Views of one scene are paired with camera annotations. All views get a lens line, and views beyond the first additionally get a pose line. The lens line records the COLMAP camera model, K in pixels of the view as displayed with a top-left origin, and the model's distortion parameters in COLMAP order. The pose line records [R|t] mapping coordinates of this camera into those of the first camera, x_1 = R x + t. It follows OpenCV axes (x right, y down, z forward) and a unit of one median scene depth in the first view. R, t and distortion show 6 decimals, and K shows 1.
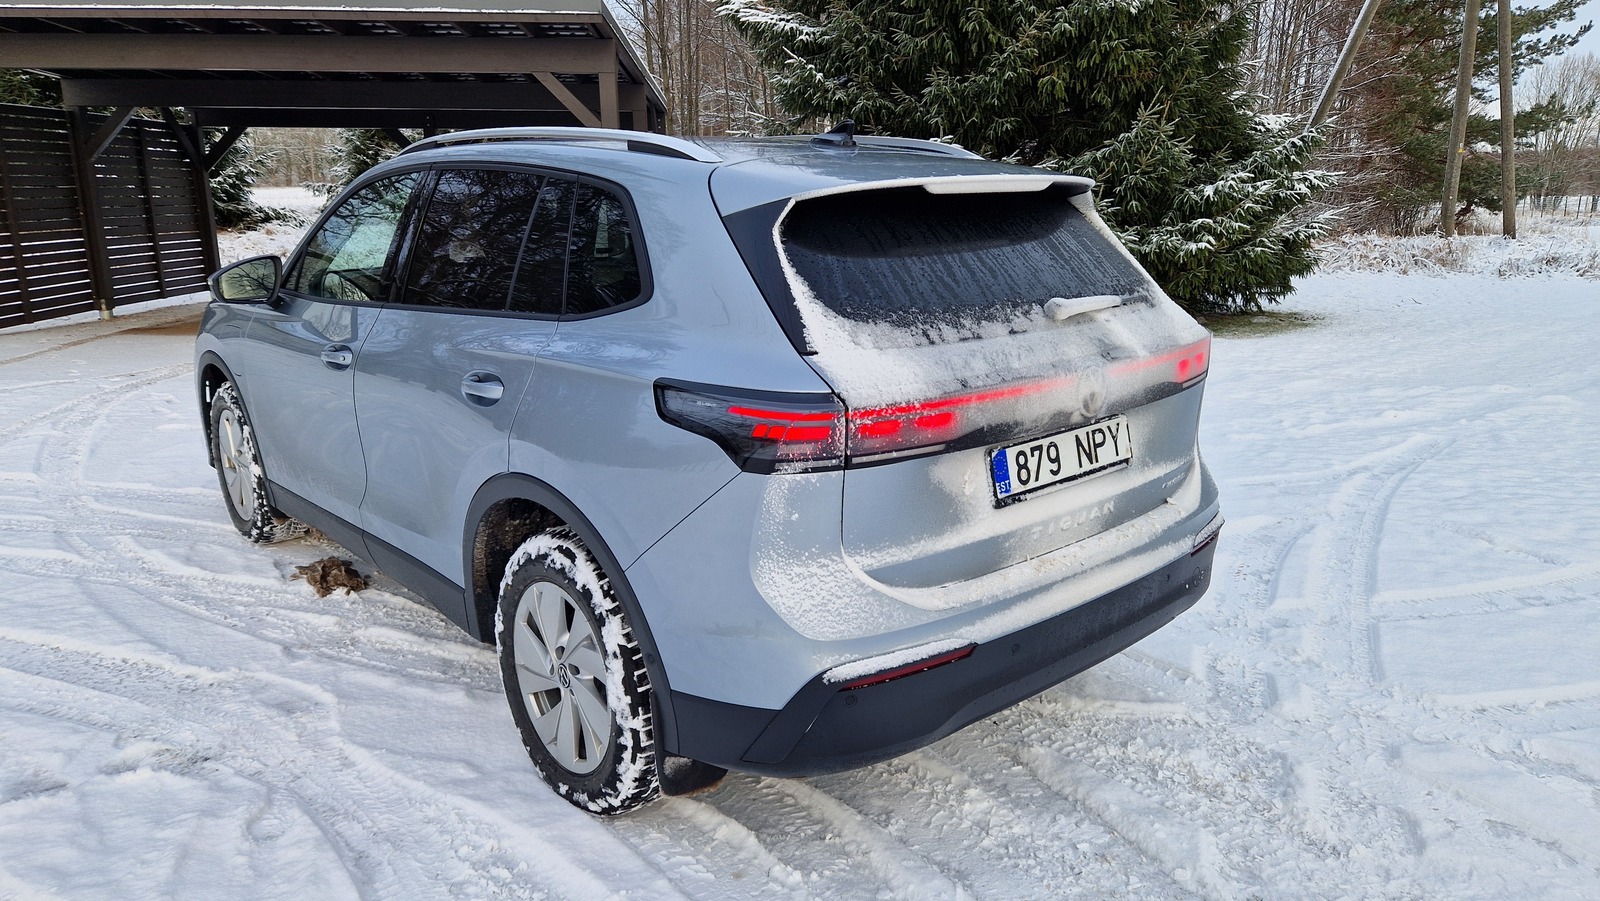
lens RADIAL K [[1057.9, 0, 800.0], [0, 1057.9, 450.5], [0, 0, 1]] dist [0.053229, -0.051571]
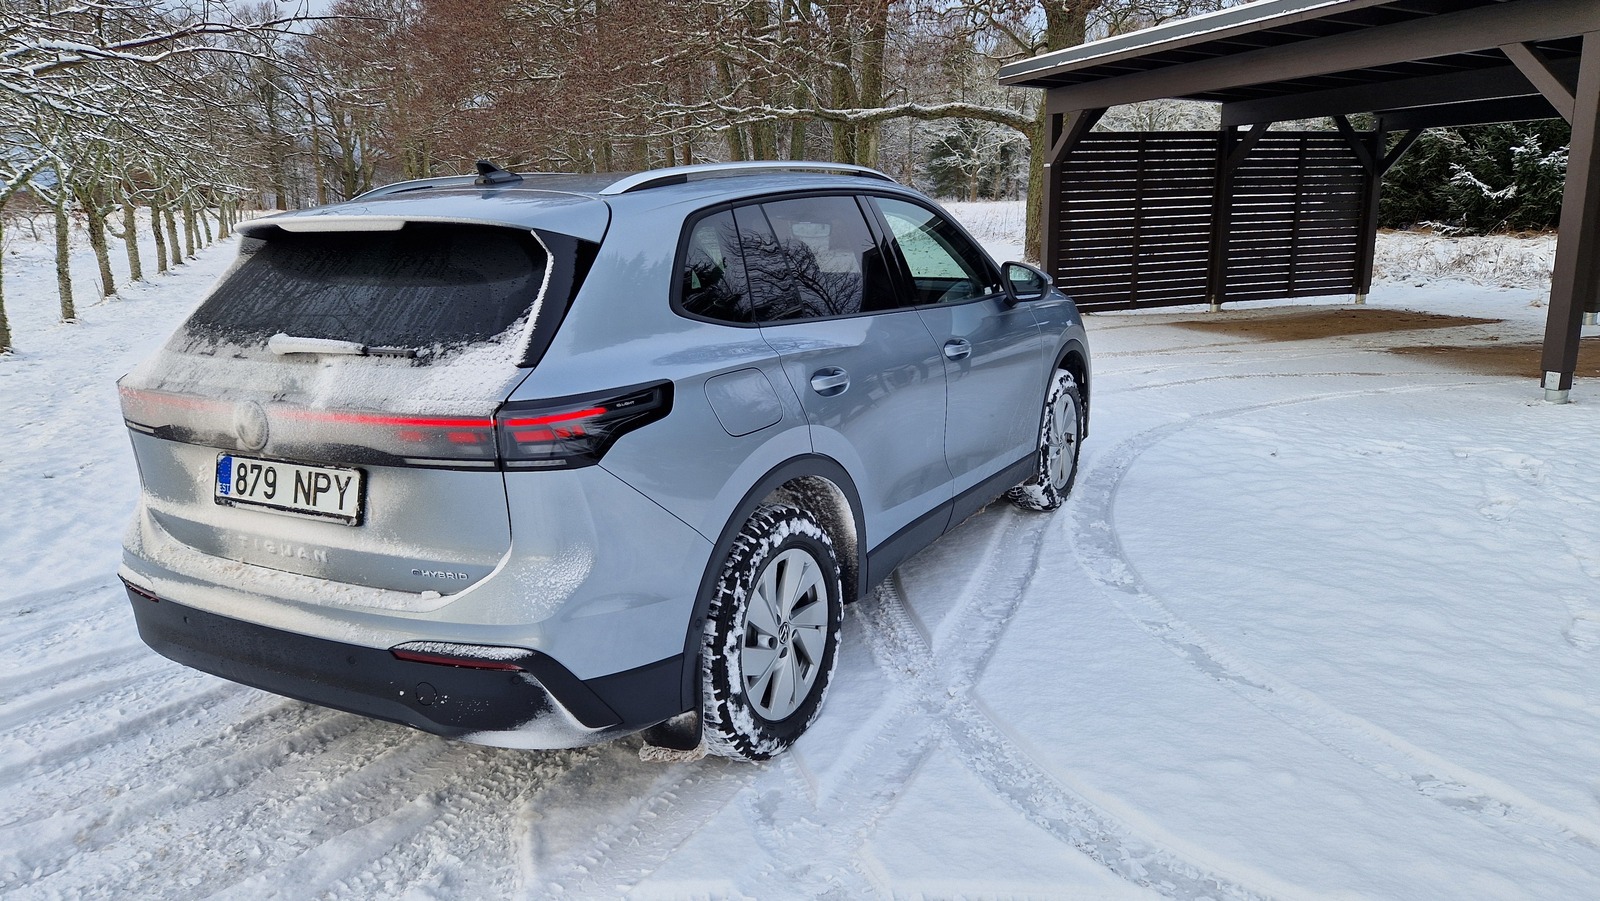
lens RADIAL K [[1057.9, 0, 800.0], [0, 1057.9, 450.5], [0, 0, 1]] dist [0.053229, -0.051571]
pose [[0.348289, 0.210442, -0.913460, 1.389157], [-0.207655, 0.967584, 0.143736, -0.286355], [0.914098, 0.139623, 0.380698, 1.072038]]
